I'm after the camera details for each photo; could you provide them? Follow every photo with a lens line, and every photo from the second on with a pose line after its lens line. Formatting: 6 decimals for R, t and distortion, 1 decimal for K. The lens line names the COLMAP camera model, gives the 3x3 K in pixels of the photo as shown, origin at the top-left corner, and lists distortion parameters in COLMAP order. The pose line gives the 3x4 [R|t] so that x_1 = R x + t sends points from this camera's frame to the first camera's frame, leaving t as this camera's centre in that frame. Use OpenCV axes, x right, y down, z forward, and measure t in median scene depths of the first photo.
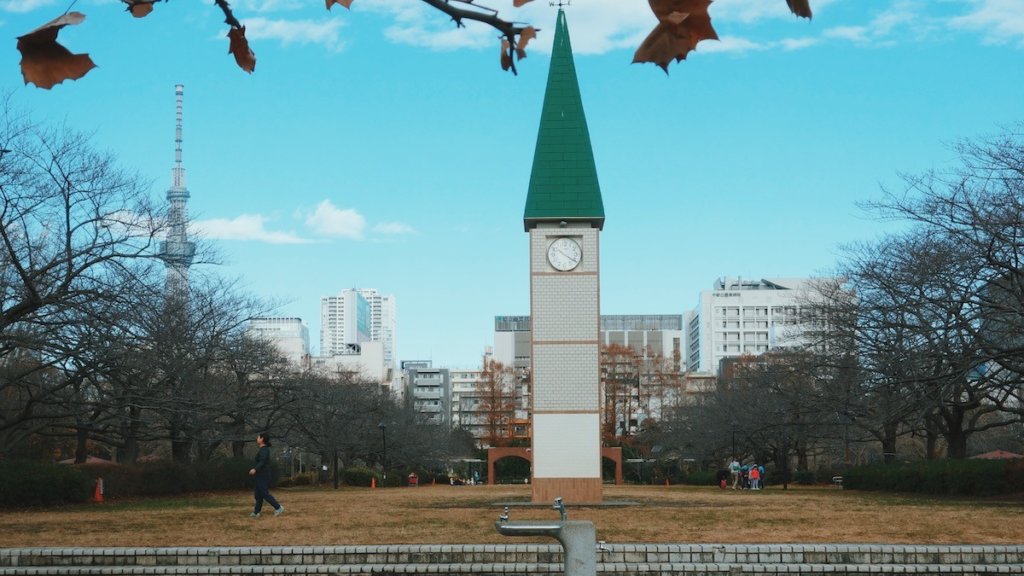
lens RADIAL K [[1381.5, 0, 511.1], [0, 1381.5, 286.3], [0, 0, 1]] dist [0.017107, 0.000000]
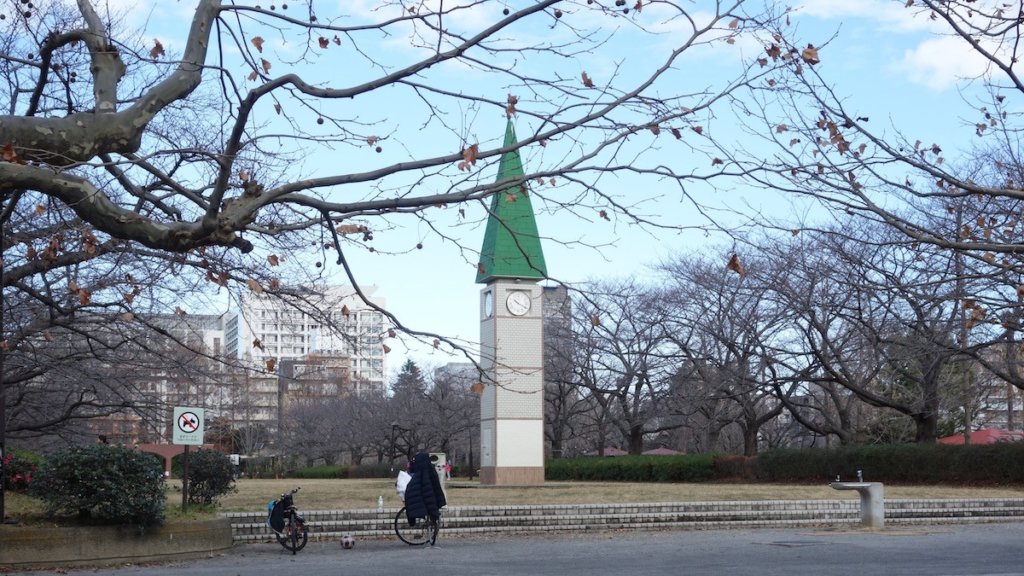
lens RADIAL K [[1381.5, 0, 513.2], [0, 1381.5, 289.1], [0, 0, 1]] dist [0.017107, 0.000000]
pose [[0.924629, 0.049107, 0.377691, -0.925871], [-0.050672, 0.998699, -0.005798, -0.055823], [-0.377484, -0.013777, 0.925914, -0.505938]]
